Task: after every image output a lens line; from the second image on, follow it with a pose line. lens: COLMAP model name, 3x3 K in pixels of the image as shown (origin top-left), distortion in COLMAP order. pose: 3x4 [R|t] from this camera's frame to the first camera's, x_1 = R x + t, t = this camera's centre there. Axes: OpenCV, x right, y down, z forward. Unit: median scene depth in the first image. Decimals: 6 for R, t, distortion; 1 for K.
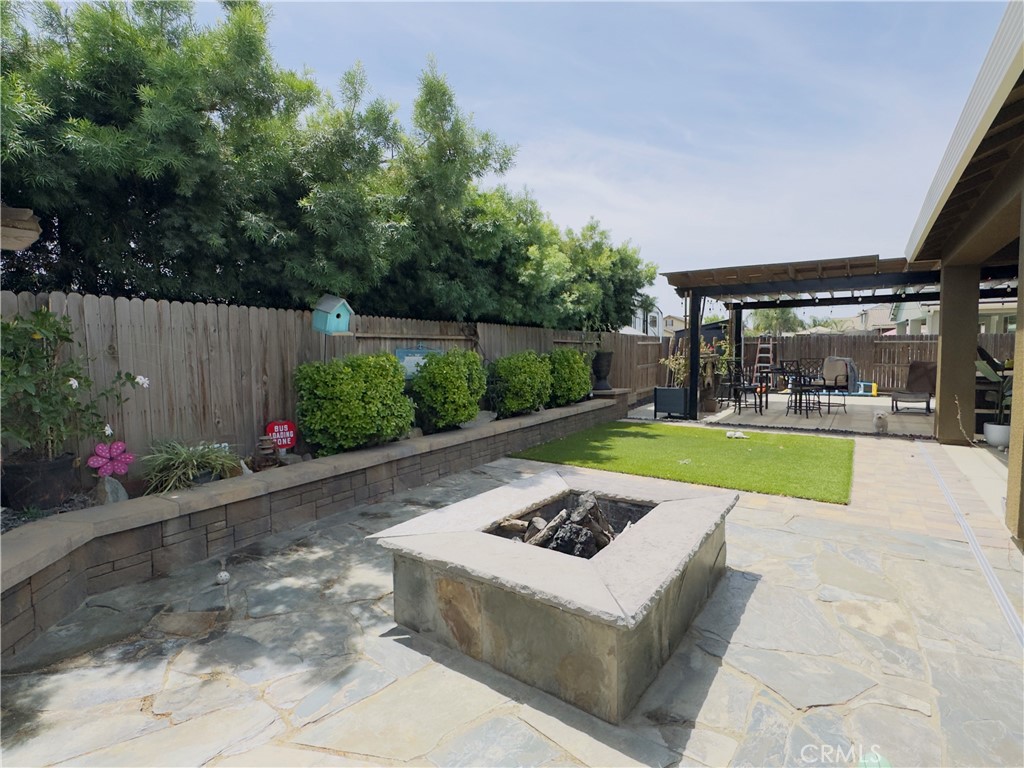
lens RADIAL K [[506.2, 0, 512.3], [0, 506.2, 384.5], [0, 0, 1]] dist [0.001115, 0.000209]
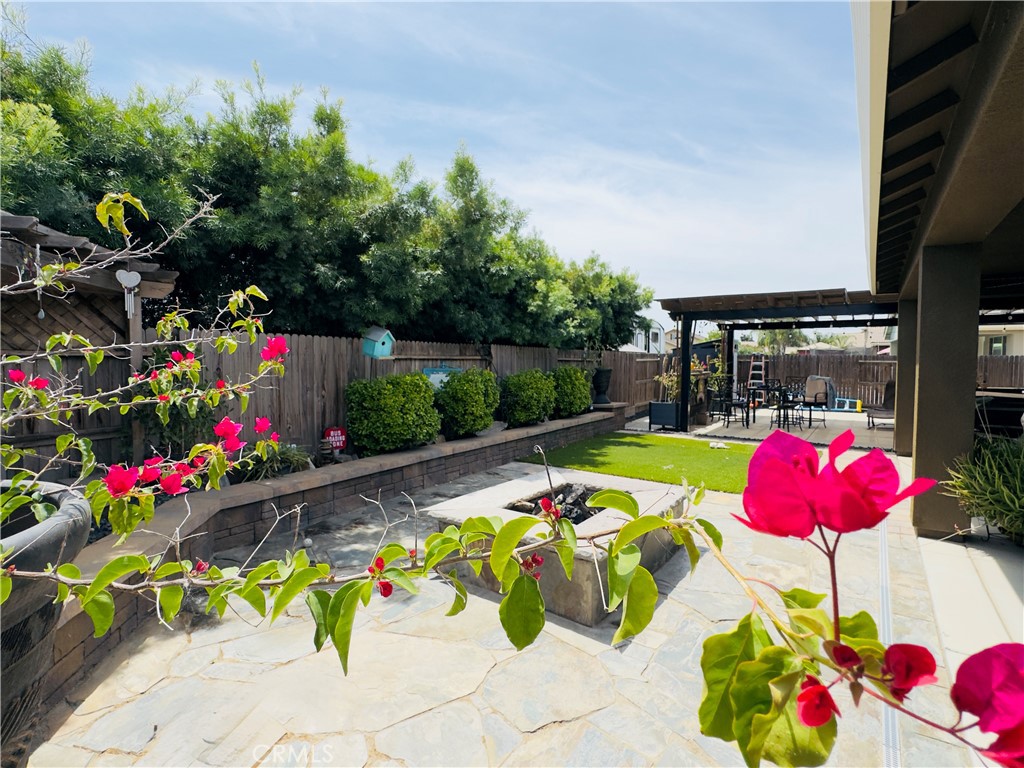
lens RADIAL K [[506.2, 0, 510.2], [0, 506.2, 380.1], [0, 0, 1]] dist [0.001115, 0.000209]
pose [[0.999793, 0.012247, -0.016228, -0.011241], [-0.012711, 0.999504, -0.028825, -0.014234], [0.015866, 0.029025, 0.999453, -0.251741]]
